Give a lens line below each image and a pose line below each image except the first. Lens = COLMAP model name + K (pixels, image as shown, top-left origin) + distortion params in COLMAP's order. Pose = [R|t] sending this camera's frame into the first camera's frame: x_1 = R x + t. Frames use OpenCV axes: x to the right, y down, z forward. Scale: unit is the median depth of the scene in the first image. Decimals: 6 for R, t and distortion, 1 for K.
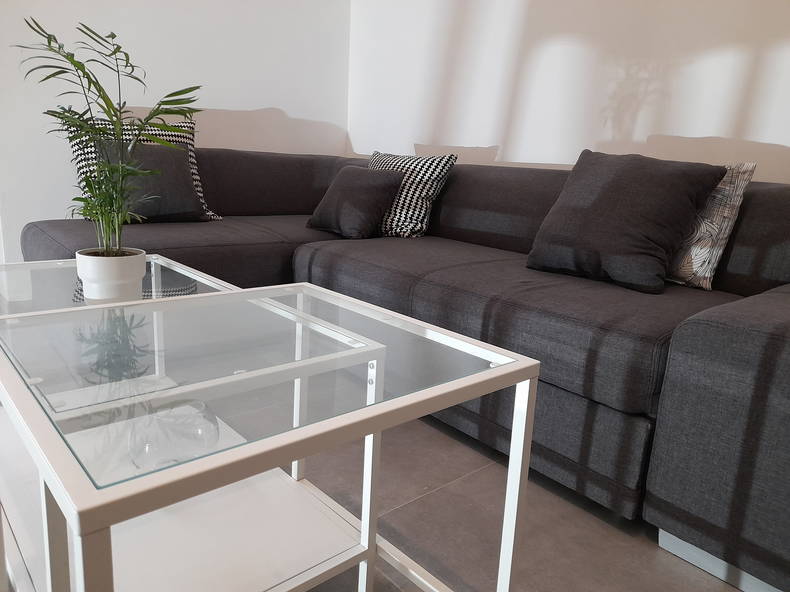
lens RADIAL K [[598.6, 0, 395.0], [0, 598.6, 296.0], [0, 0, 1]] dist [0.000713, 0.001094]
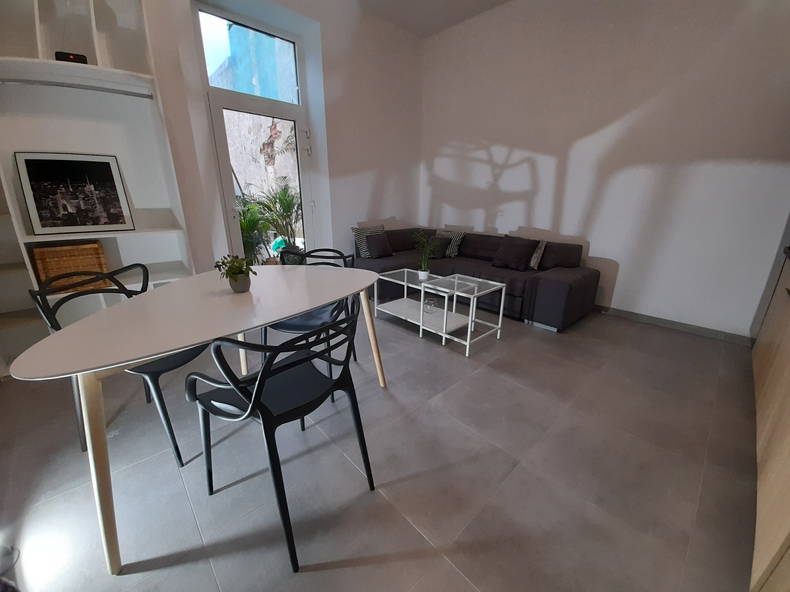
lens RADIAL K [[318.0, 0, 395.0], [0, 318.0, 296.0], [0, 0, 1]] dist [-0.000162, -0.000129]
pose [[0.998564, -0.053528, 0.001976, -0.478780], [0.053219, 0.995627, 0.076772, -0.051654], [-0.006077, -0.076557, 0.997047, -1.225826]]
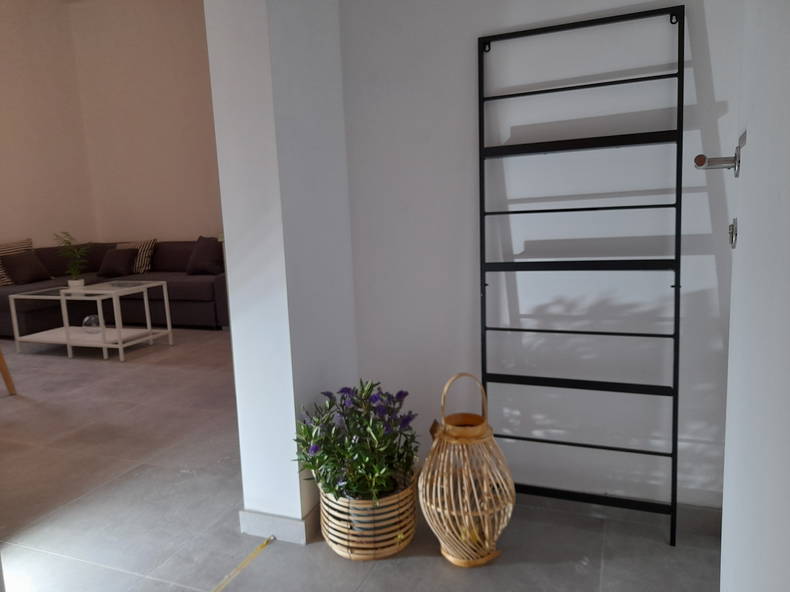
lens RADIAL K [[598.6, 0, 395.0], [0, 598.6, 296.0], [0, 0, 1]] dist [0.000713, 0.001094]
pose [[0.892268, -0.185001, 0.411864, -0.132820], [0.208136, 0.978031, -0.011598, 0.370361], [-0.400670, 0.096072, 0.911172, -2.578992]]
